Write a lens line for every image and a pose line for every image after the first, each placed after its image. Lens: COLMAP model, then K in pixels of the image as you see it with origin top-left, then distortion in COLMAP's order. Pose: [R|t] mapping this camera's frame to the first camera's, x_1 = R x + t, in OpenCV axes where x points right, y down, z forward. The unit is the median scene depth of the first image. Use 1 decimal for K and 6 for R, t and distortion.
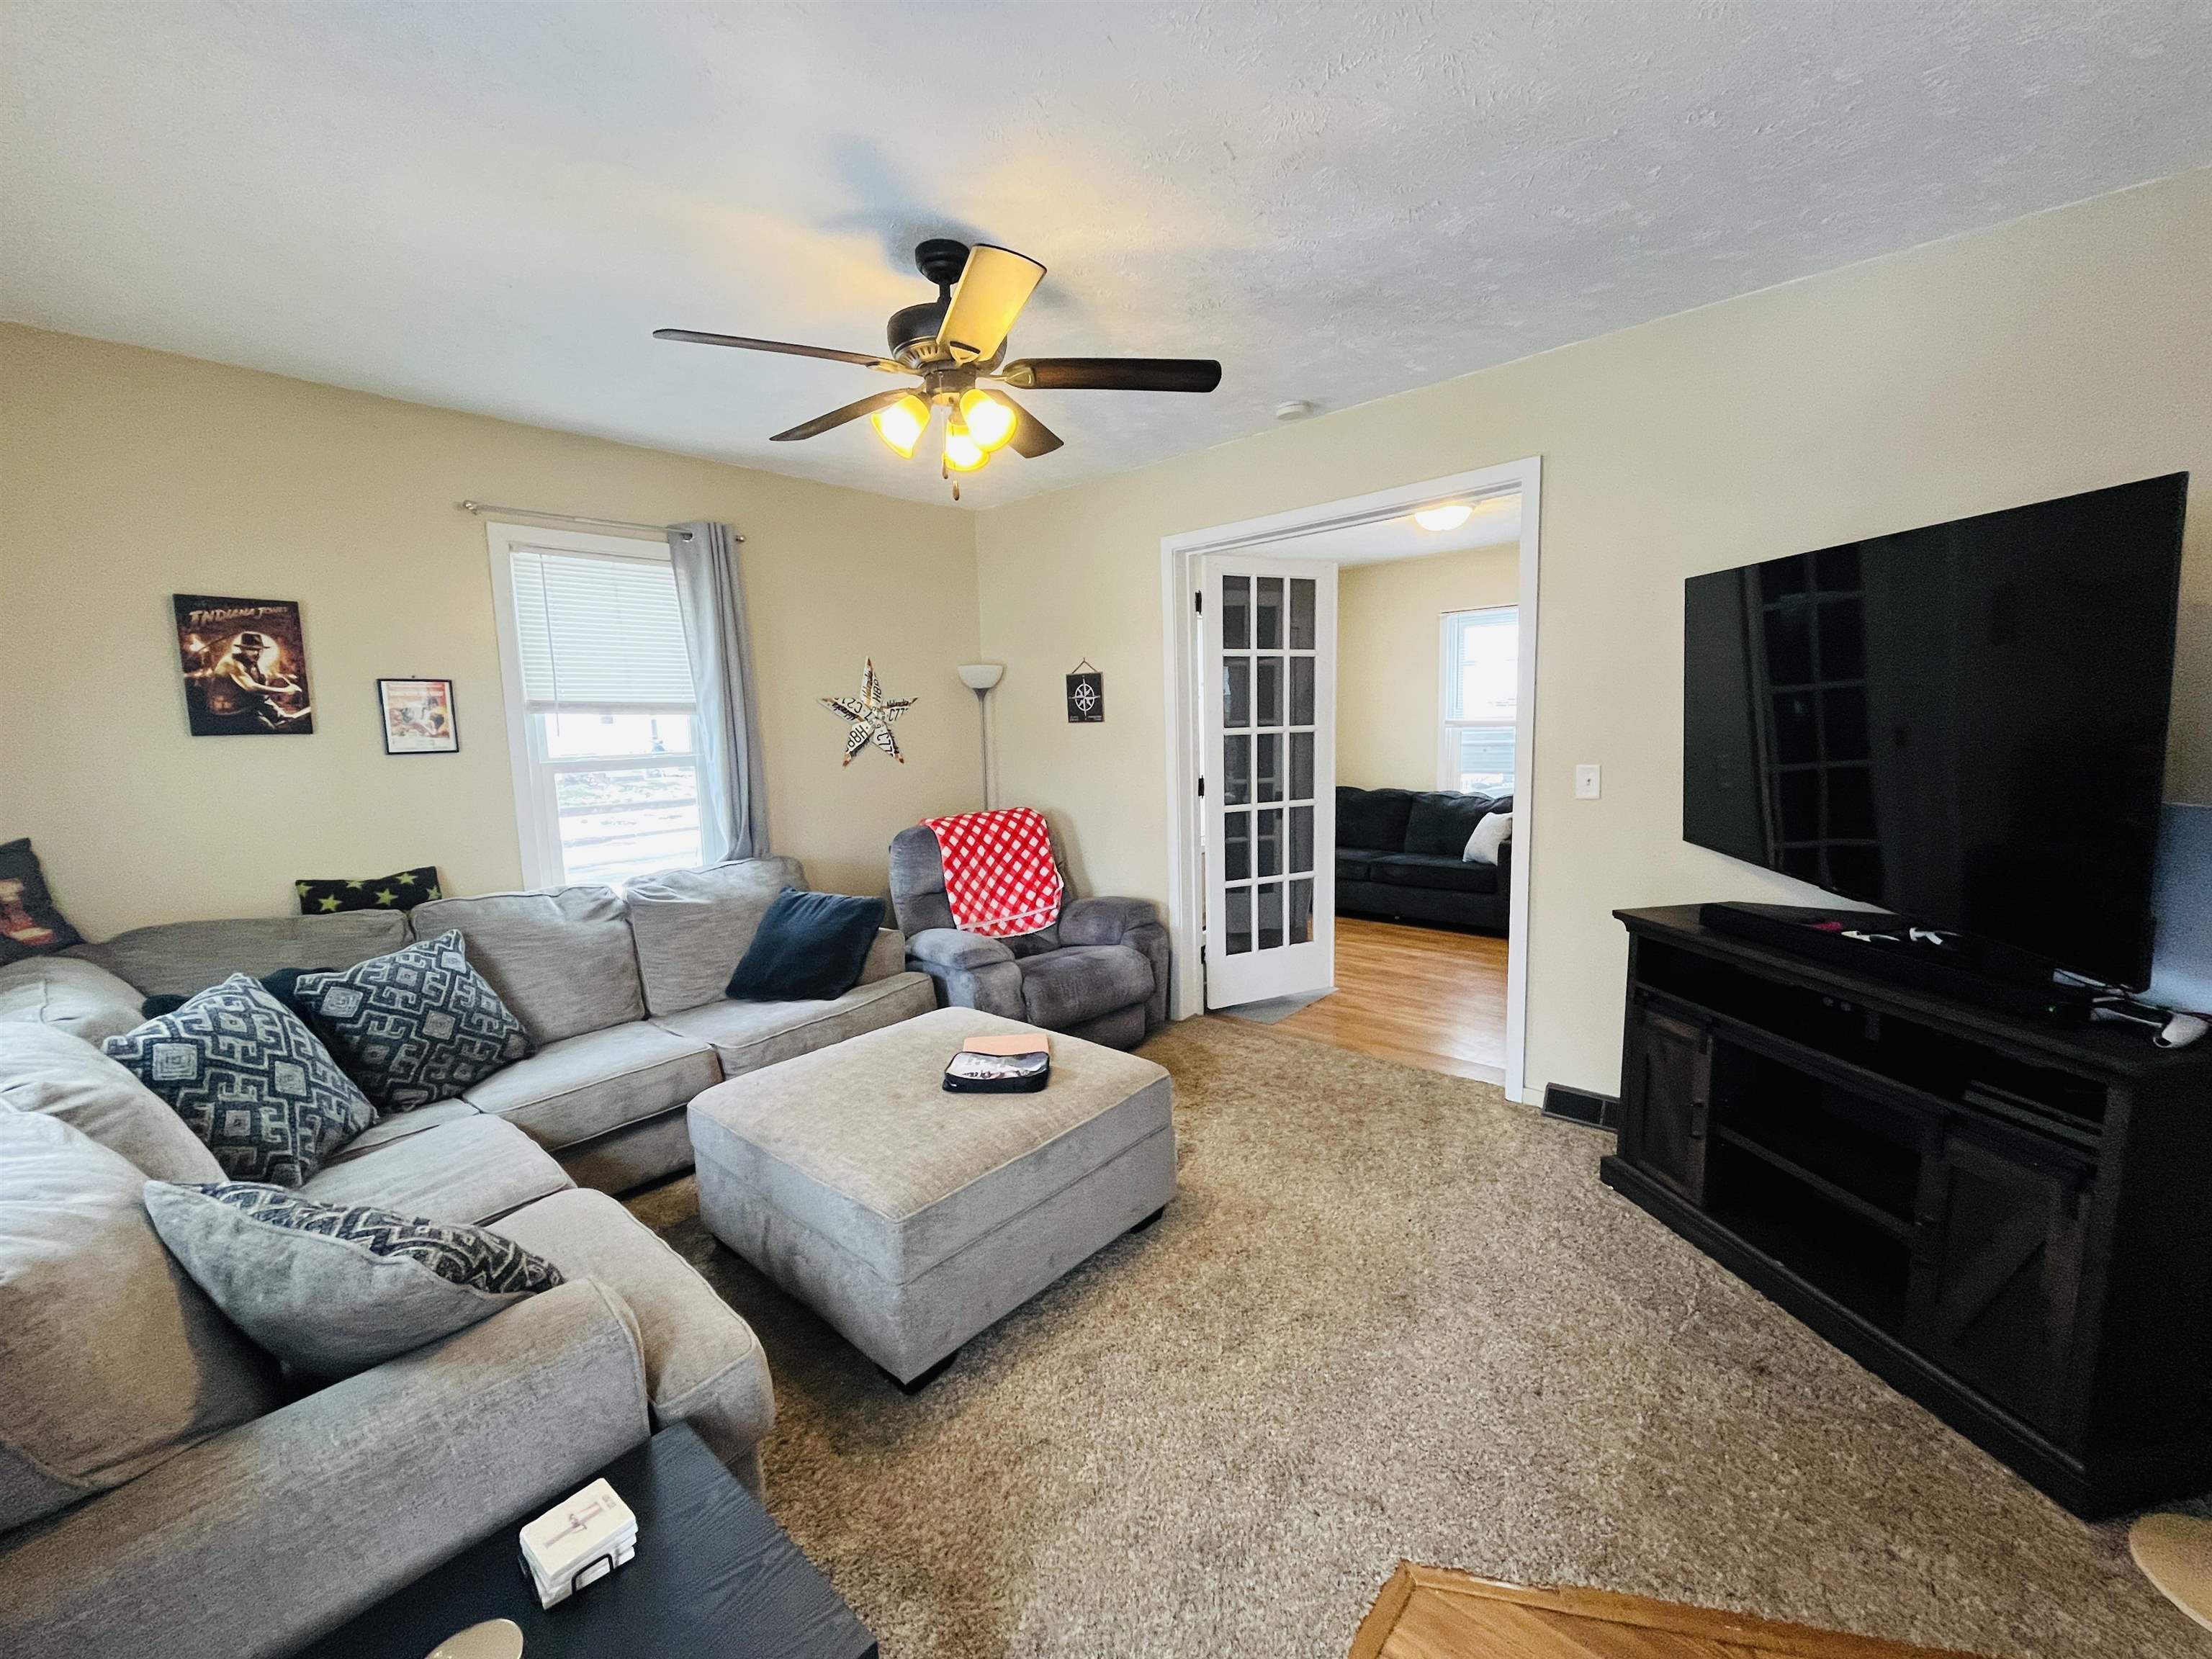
lens RADIAL K [[893.6, 0, 1111.3], [0, 893.6, 826.6], [0, 0, 1]] dist [-0.003929, -0.000747]
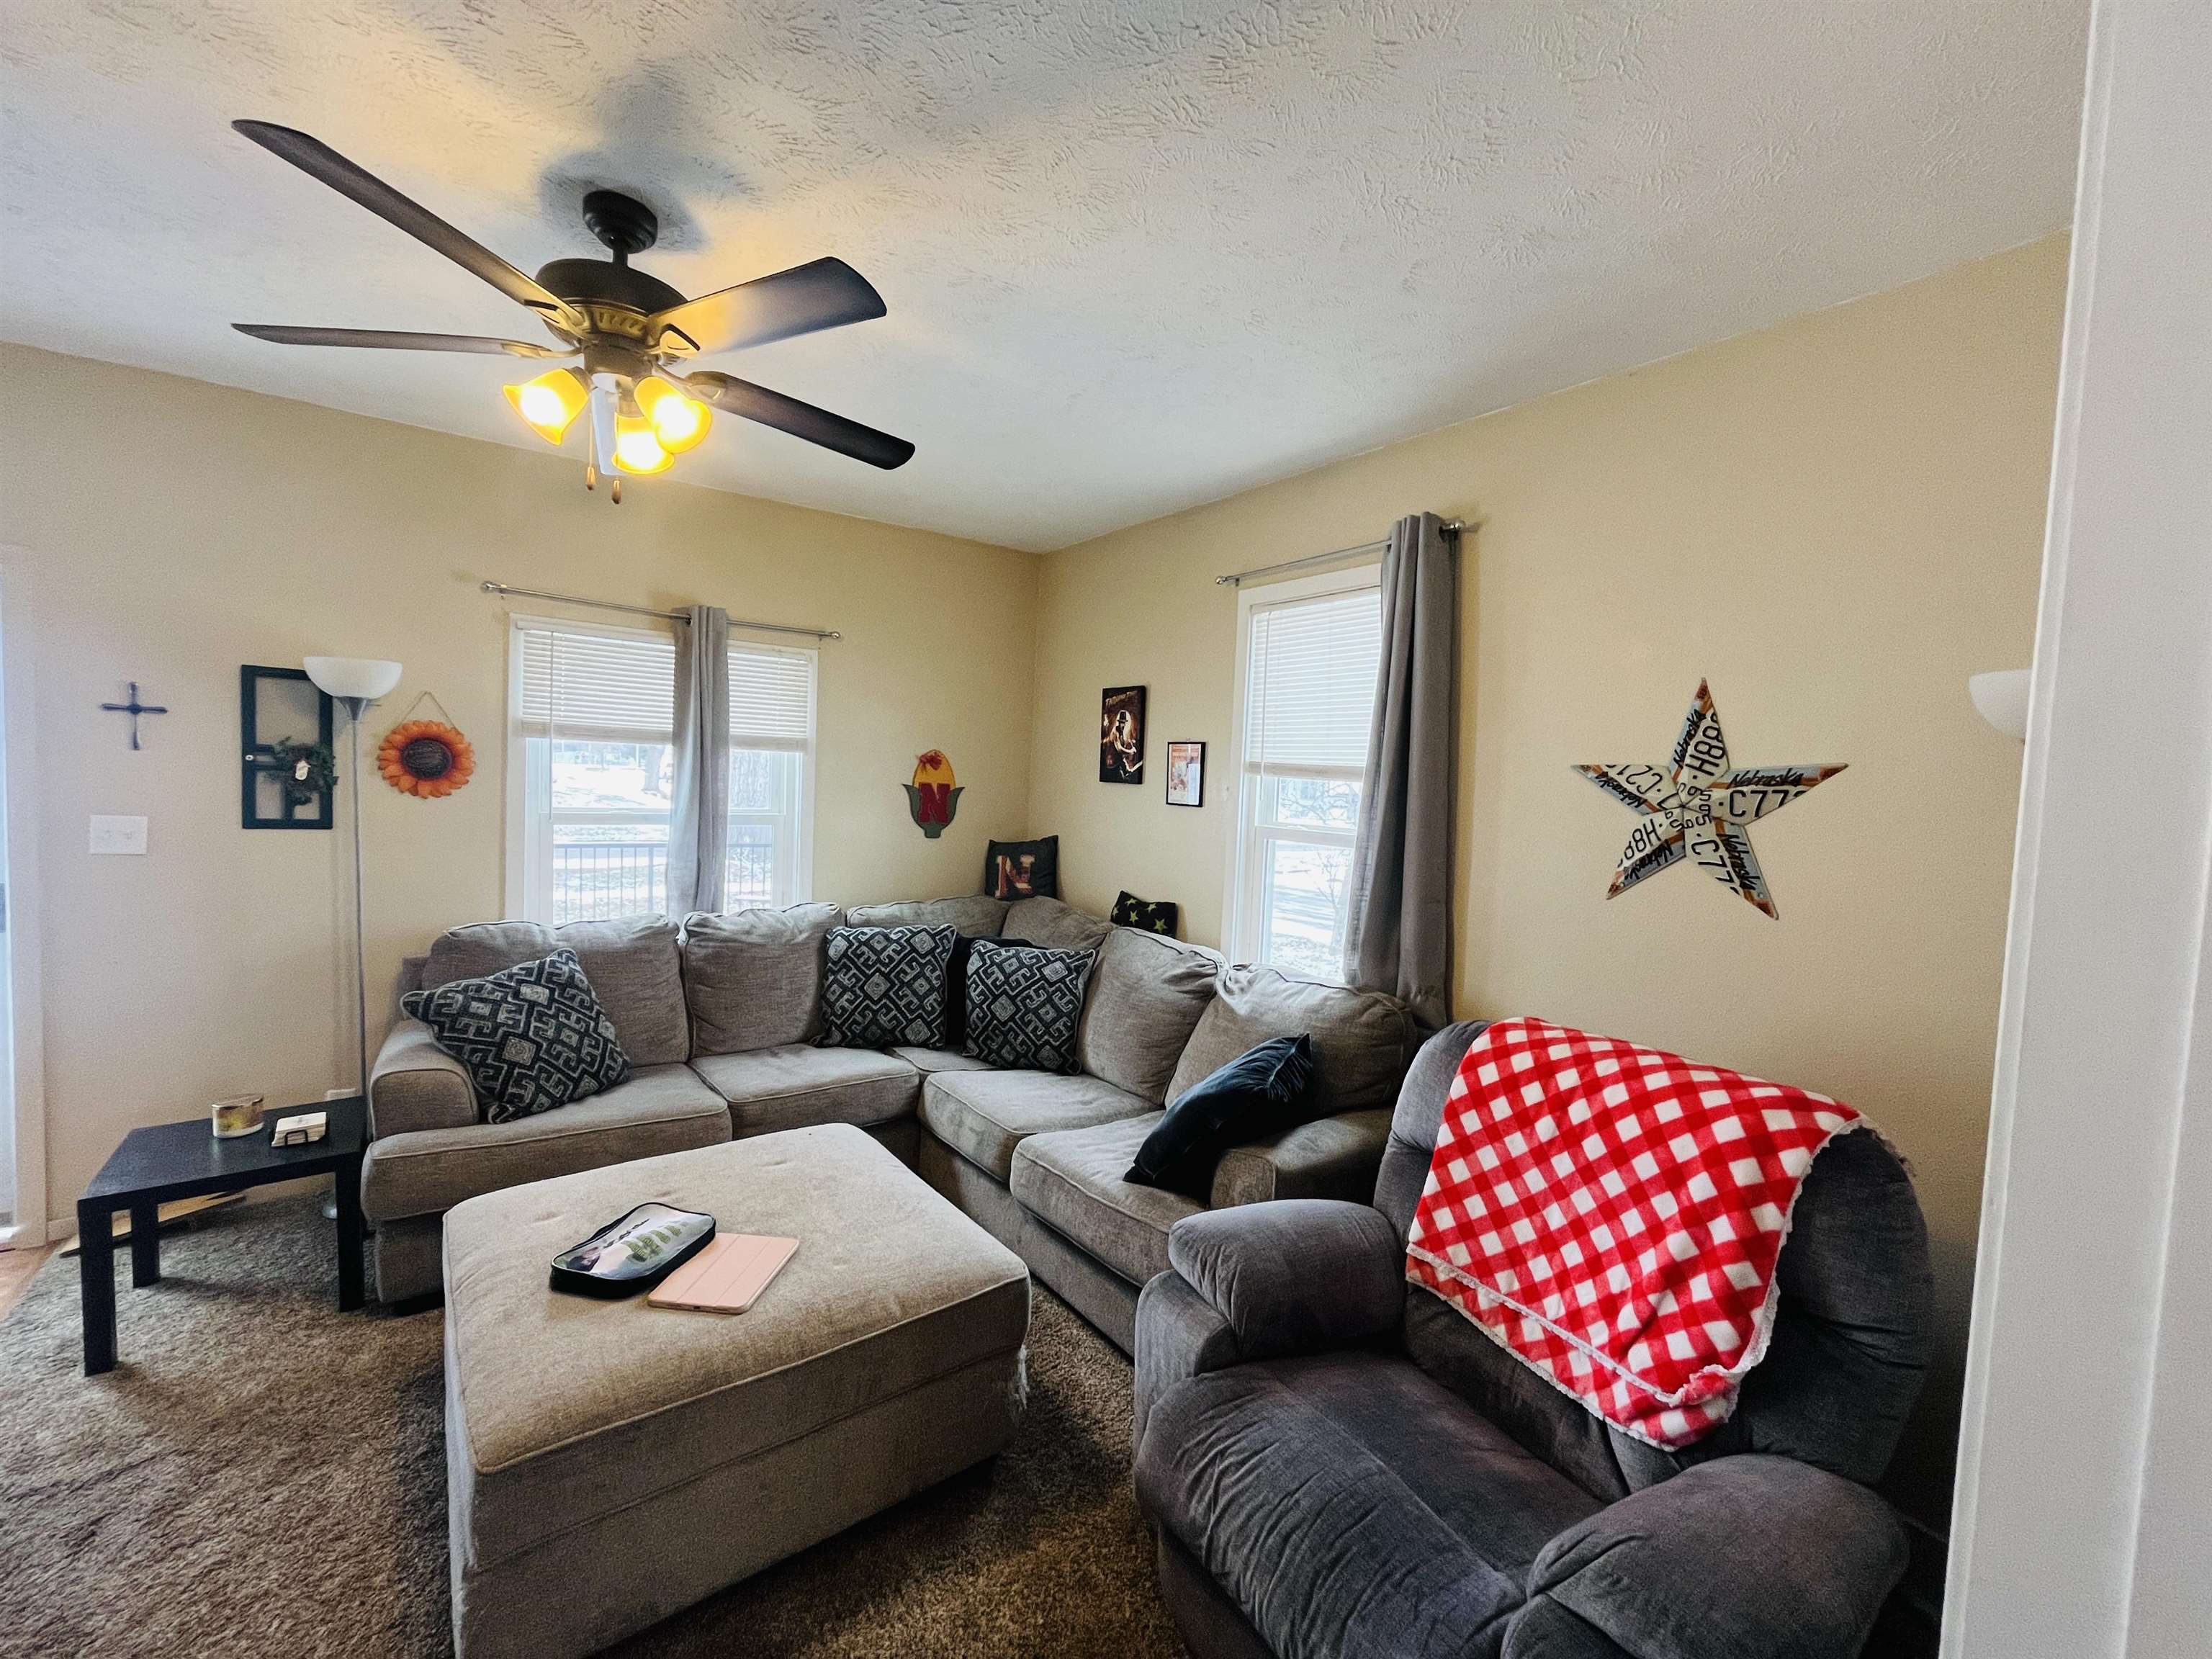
lens RADIAL K [[893.6, 0, 1103.9], [0, 893.6, 827.9], [0, 0, 1]] dist [0.002694, 0.000019]
pose [[-0.201215, 0.071921, -0.976903, 0.418866], [-0.156726, 0.982089, 0.104584, -0.174501], [0.966928, 0.174150, -0.186339, 1.232822]]
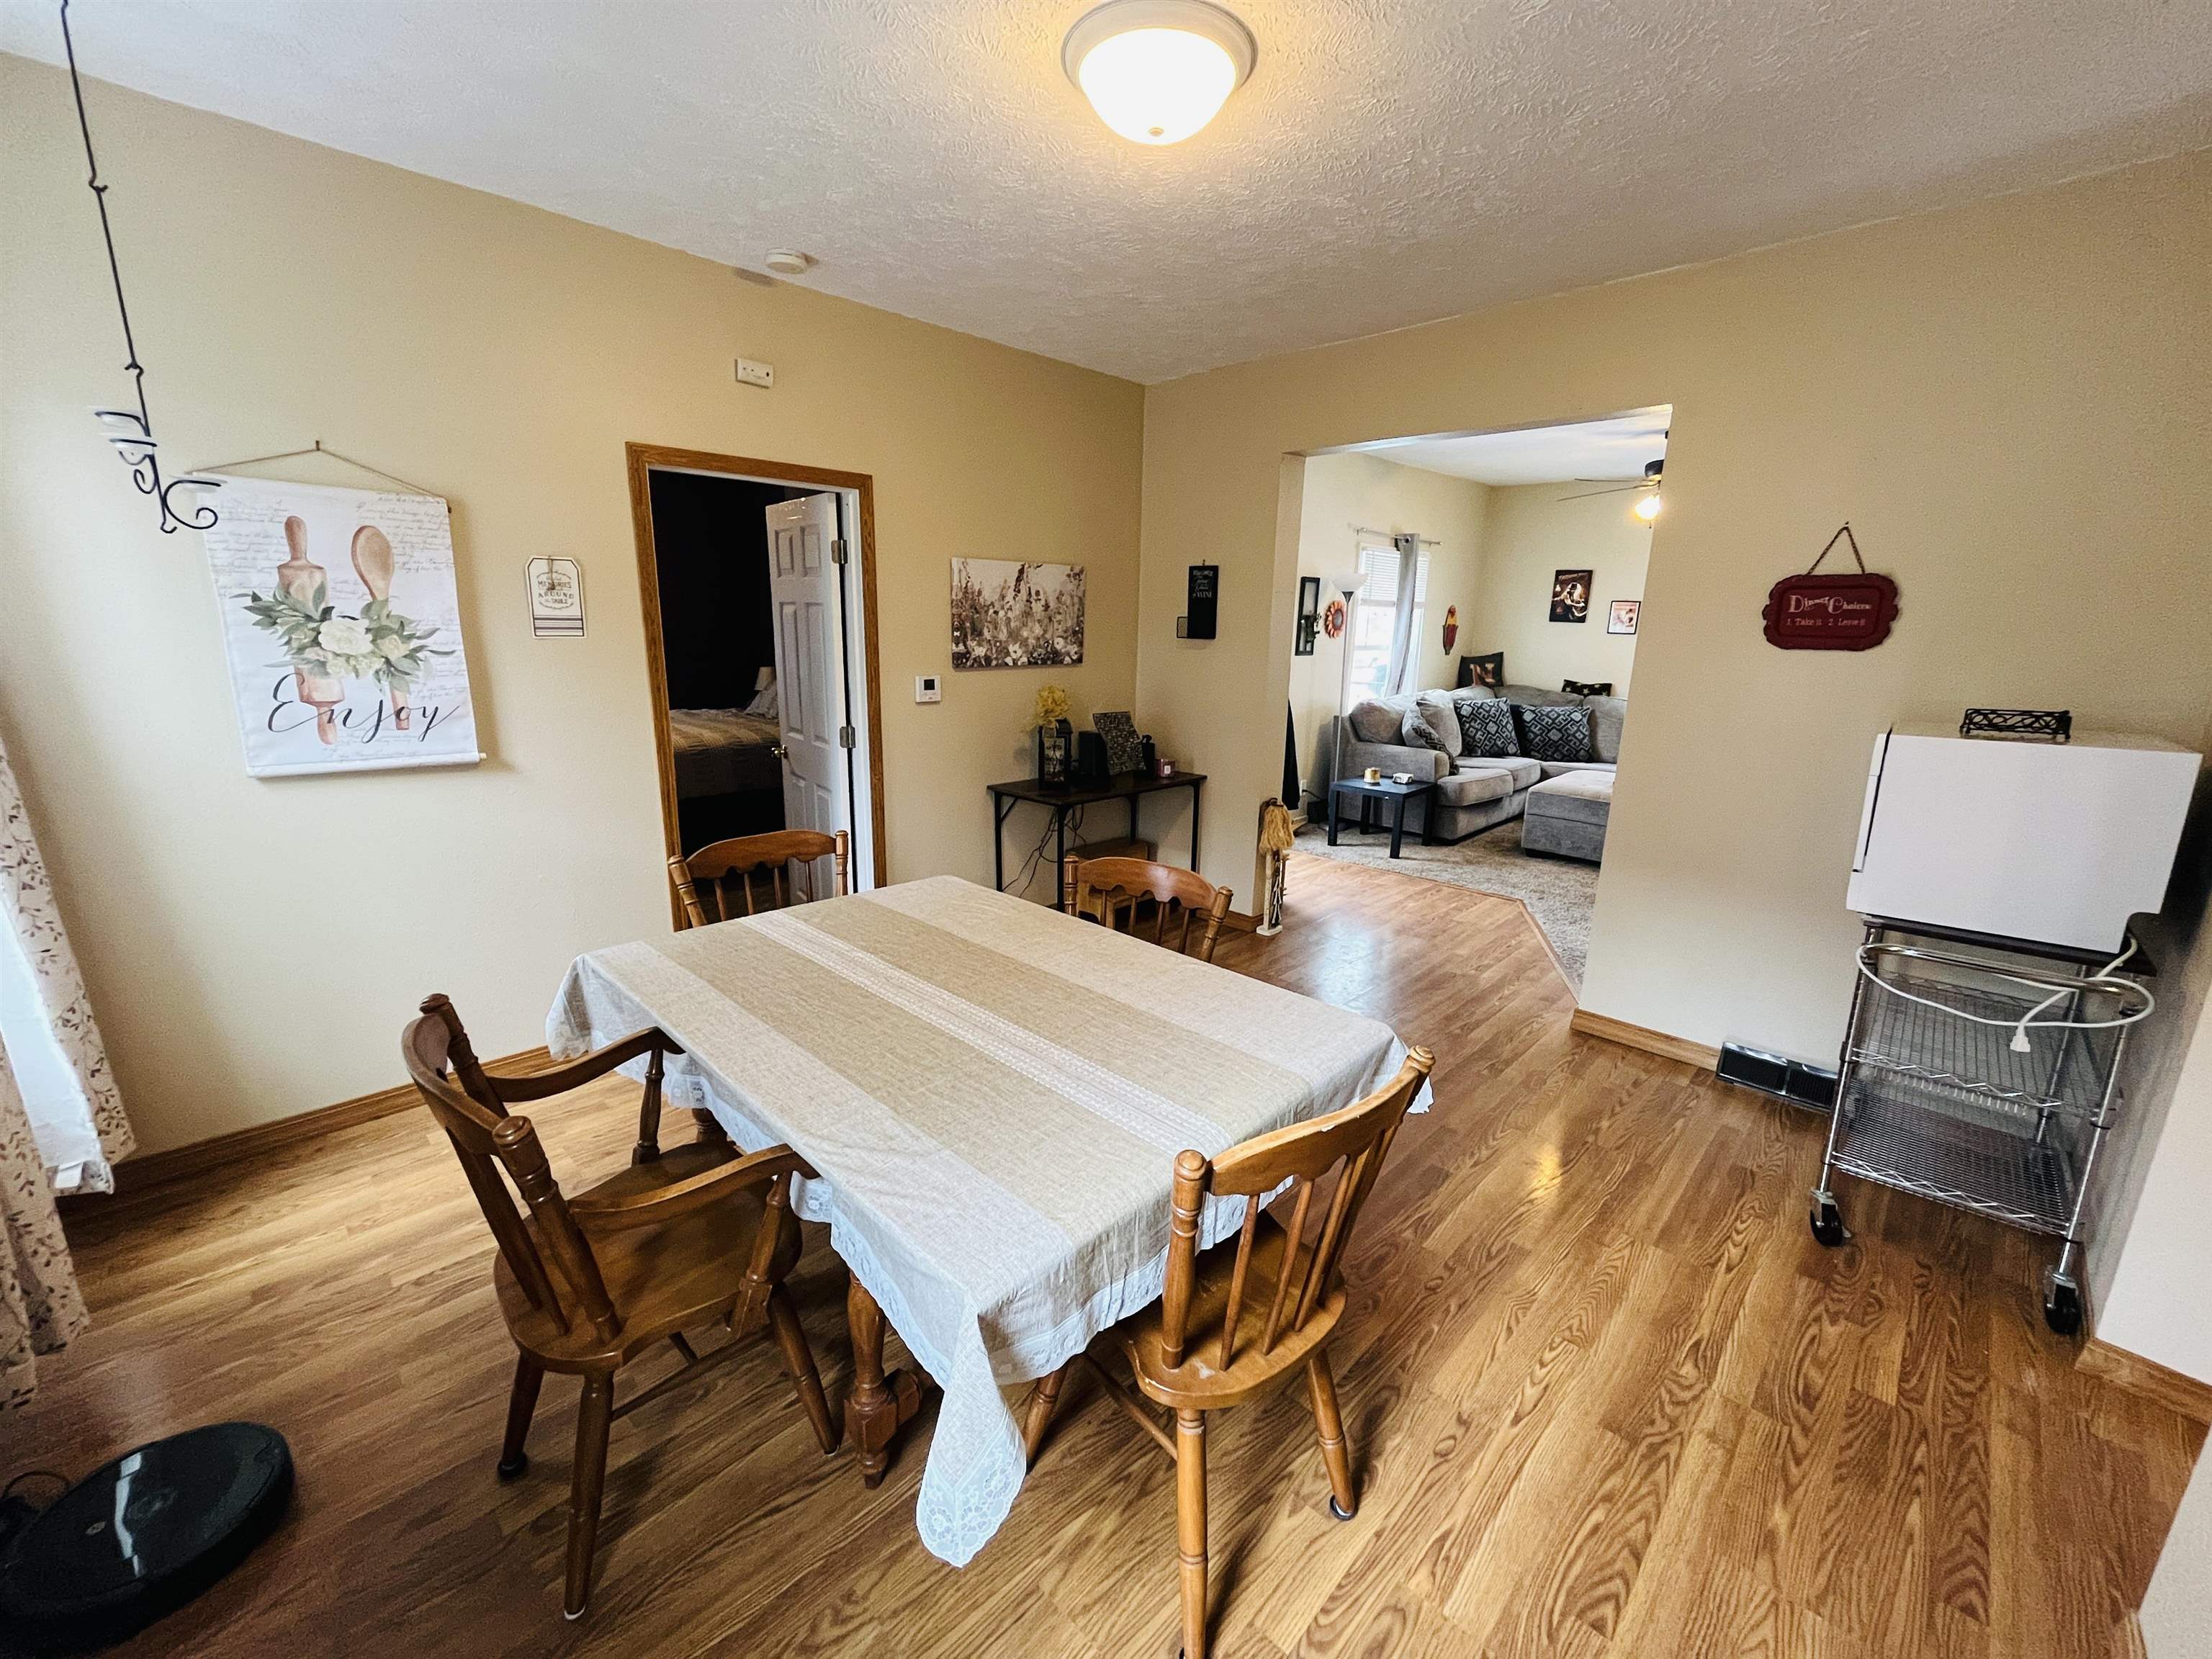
lens RADIAL K [[887.7, 0, 1104.1], [0, 887.7, 825.8], [0, 0, 1]] dist [-0.003076, -0.000043]
pose [[-0.046815, 0.262882, -0.963692, 1.799703], [-0.143257, 0.953010, 0.266927, -0.031633], [0.988578, 0.150552, -0.006955, -0.257221]]
